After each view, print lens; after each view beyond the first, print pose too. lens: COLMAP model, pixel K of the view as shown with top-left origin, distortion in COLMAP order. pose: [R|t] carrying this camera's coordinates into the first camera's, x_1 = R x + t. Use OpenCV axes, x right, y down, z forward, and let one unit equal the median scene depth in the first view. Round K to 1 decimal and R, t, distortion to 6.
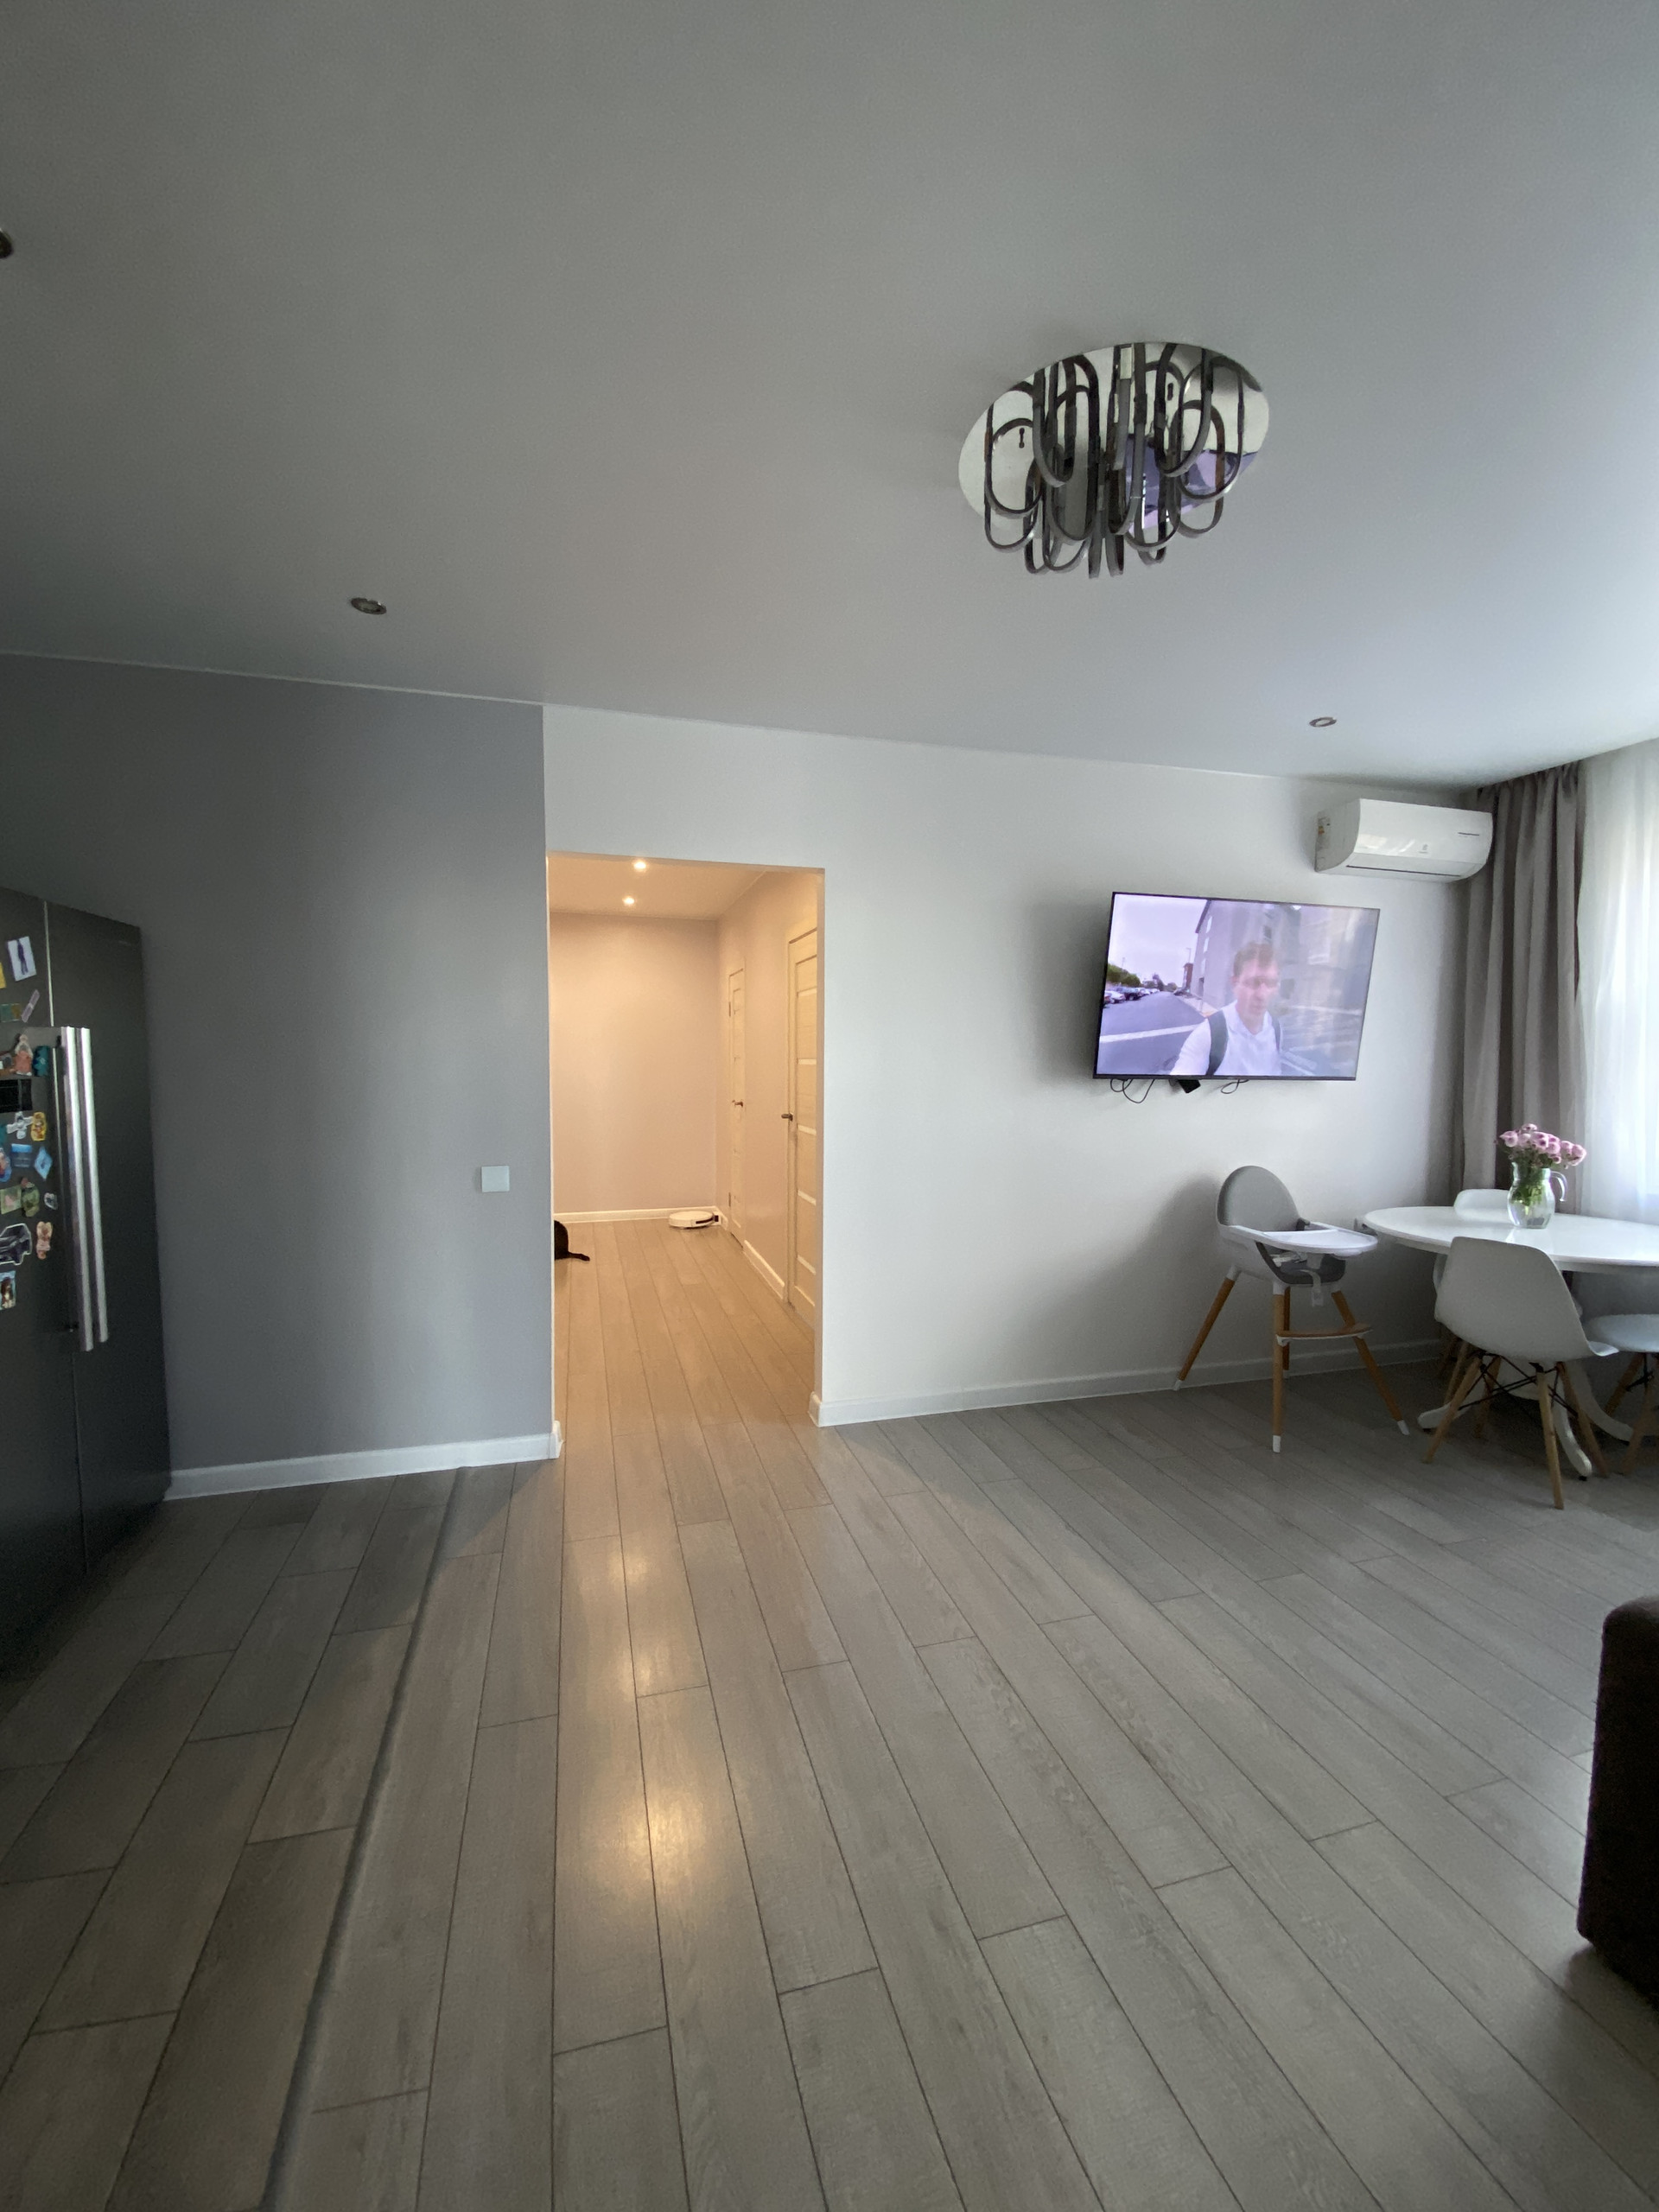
lens RADIAL K [[891.5, 0, 829.5], [0, 891.5, 1106.0], [0, 0, 1]] dist [0.016744, -0.017035]
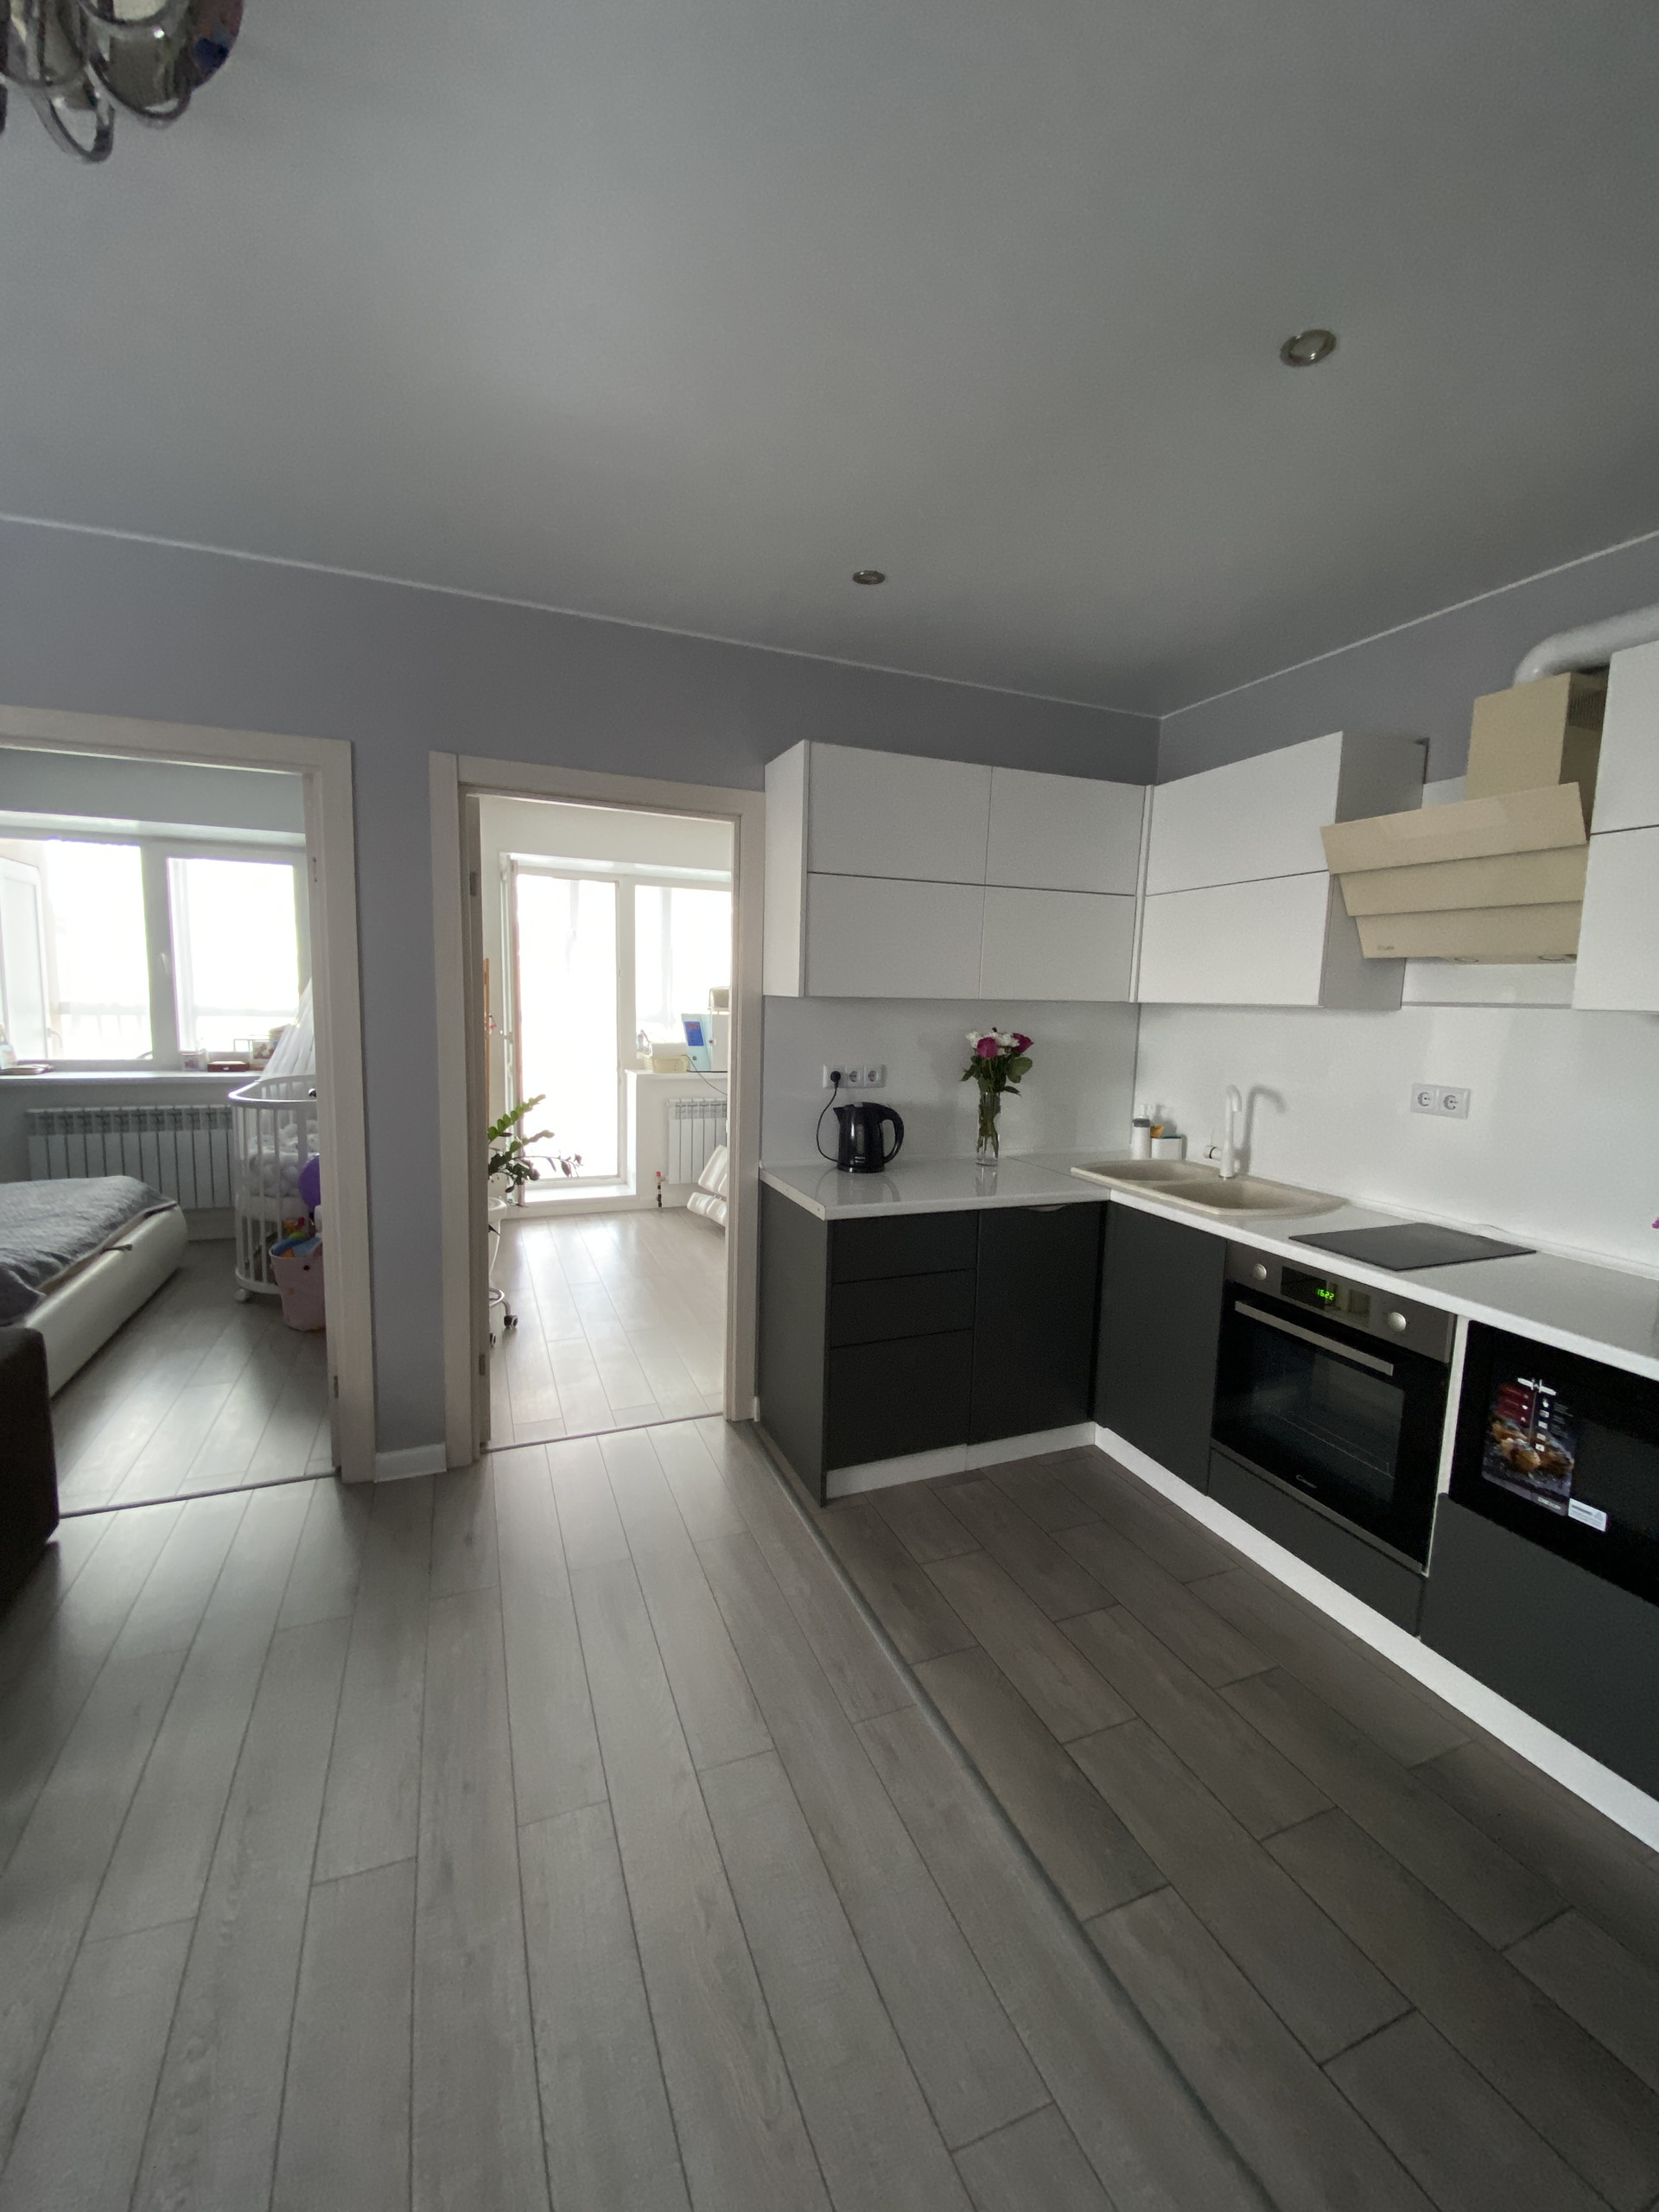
lens RADIAL K [[884.5, 0, 811.0], [0, 884.5, 1102.8], [0, 0, 1]] dist [0.034577, -0.033474]
pose [[-0.994677, -0.019335, -0.101208, -0.126594], [-0.037023, 0.983704, 0.175941, -0.113031], [0.096157, 0.178751, -0.979184, 1.364910]]
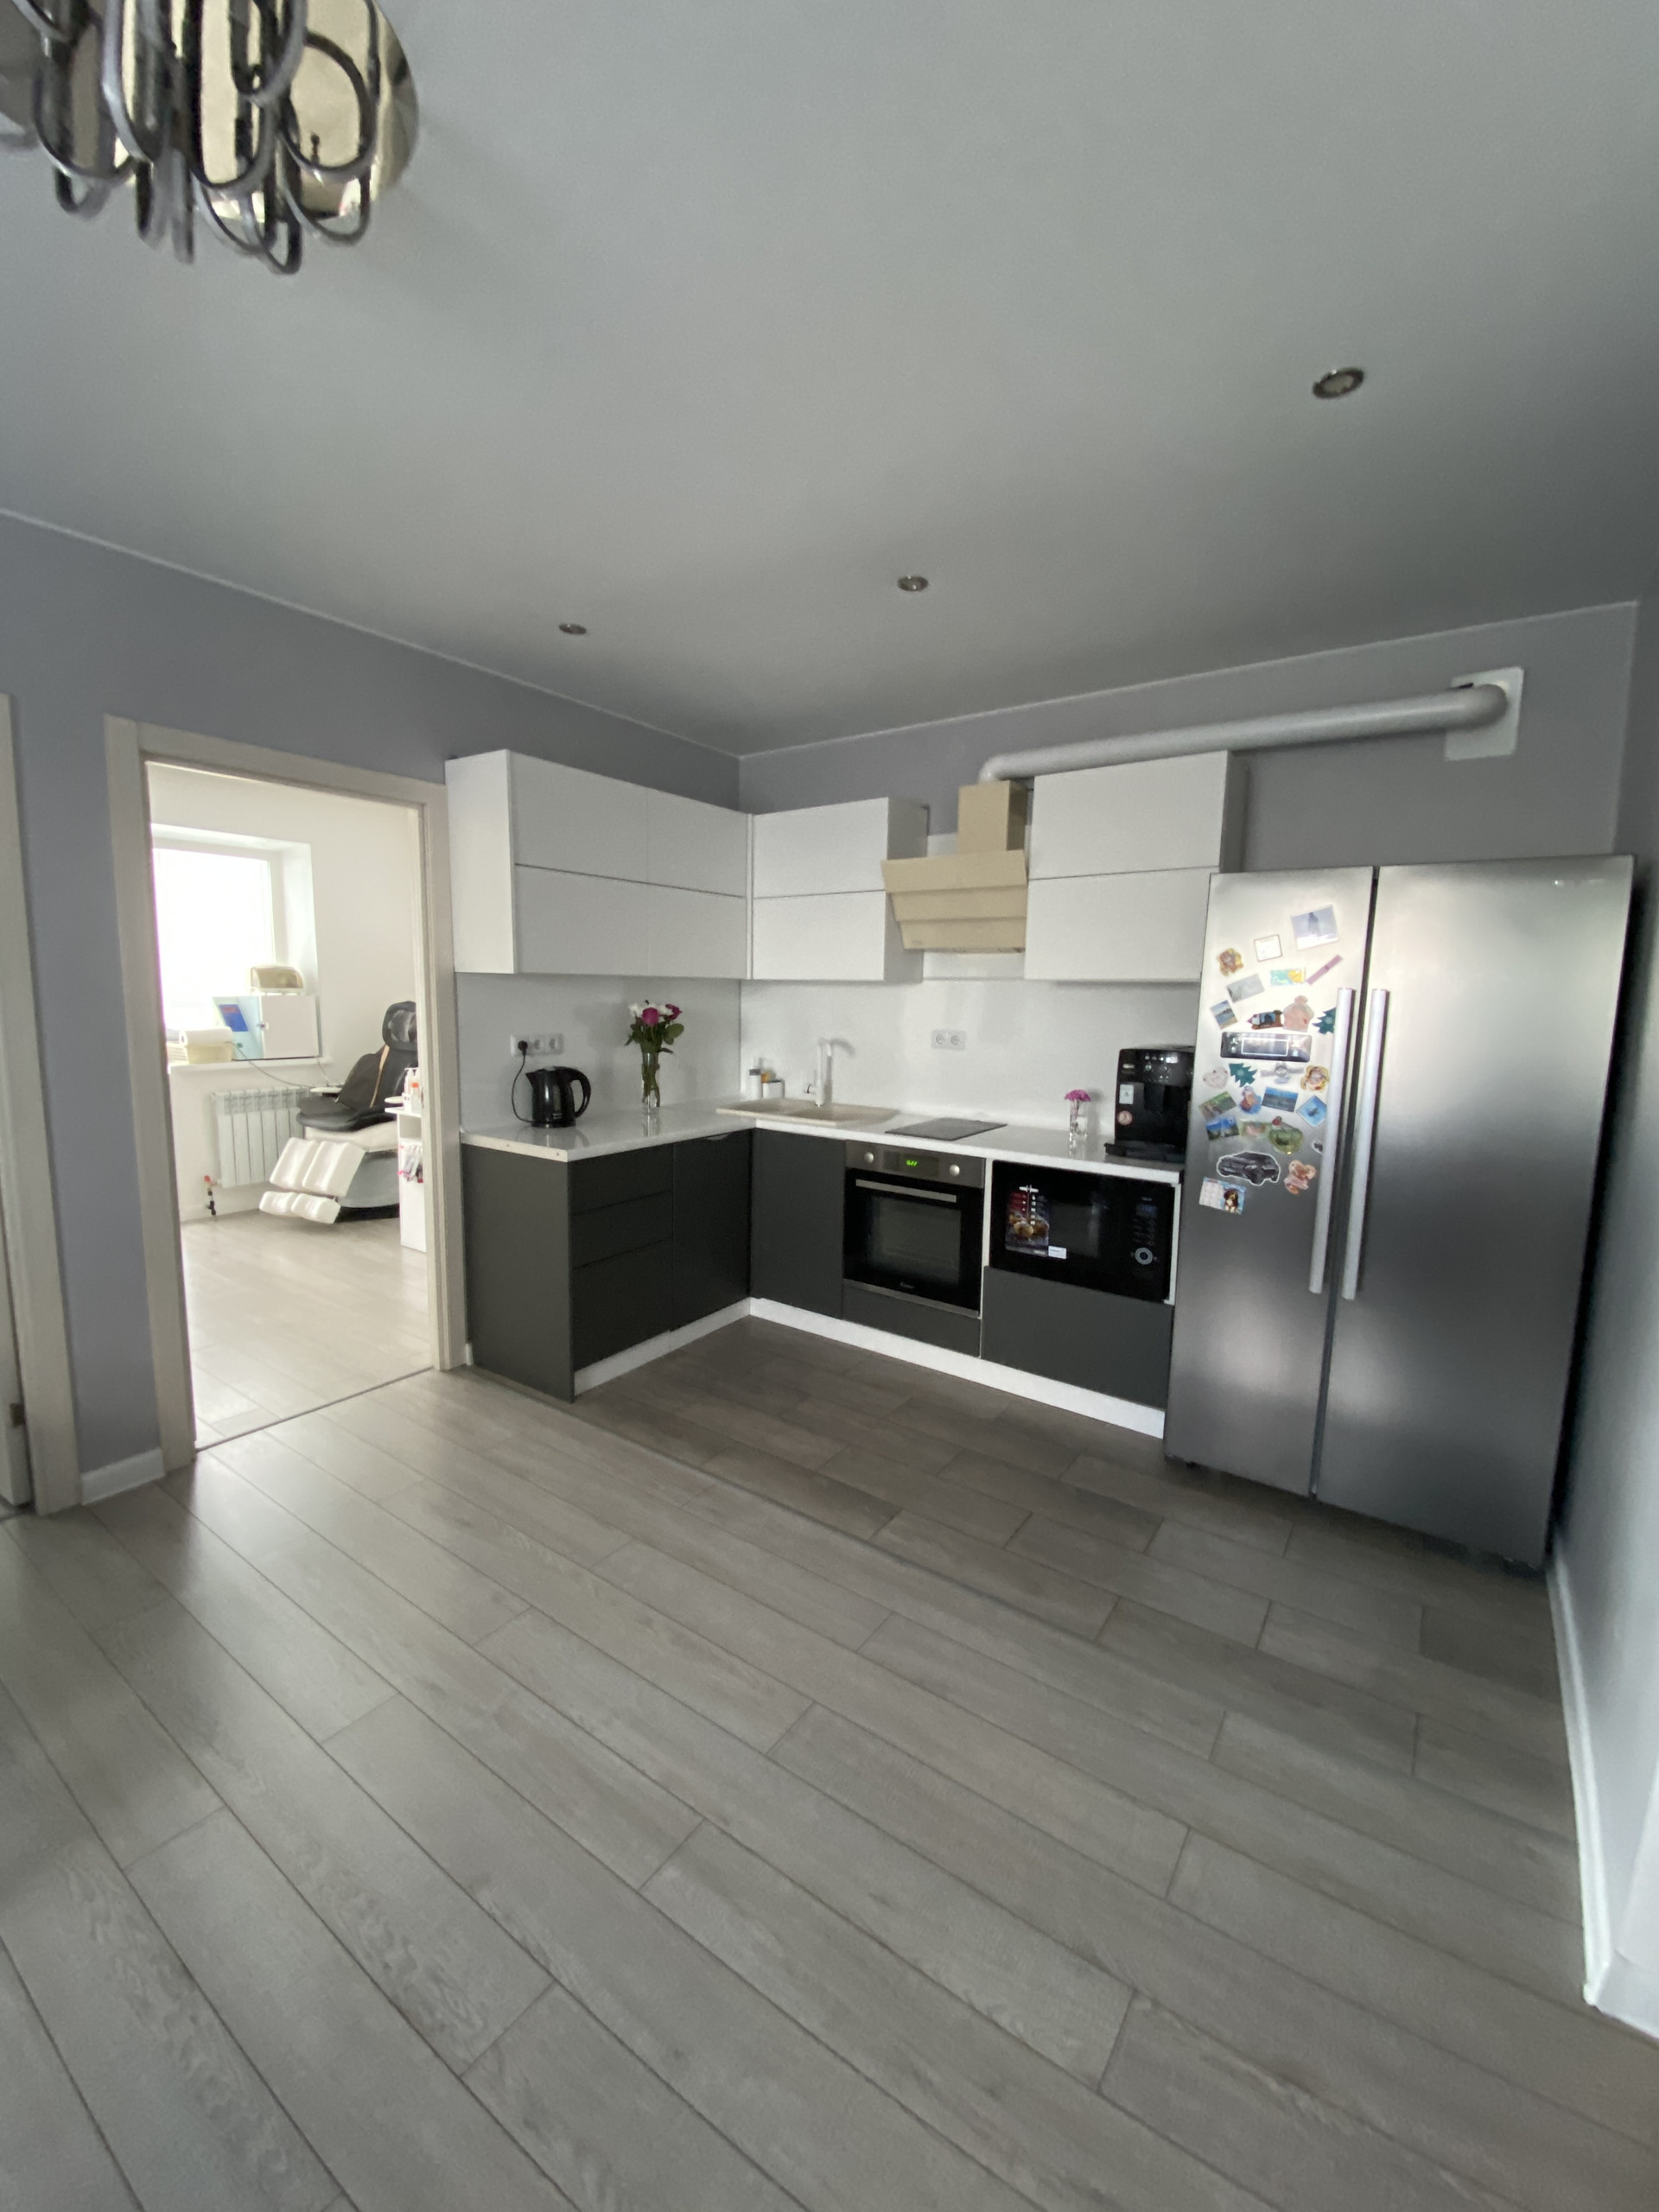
lens RADIAL K [[884.5, 0, 811.0], [0, 884.5, 1102.8], [0, 0, 1]] dist [0.034577, -0.033474]
pose [[-0.785307, 0.059208, -0.616268, 0.312262], [-0.057314, 0.984189, 0.167591, -0.102426], [0.616447, 0.166932, -0.769498, 1.561370]]
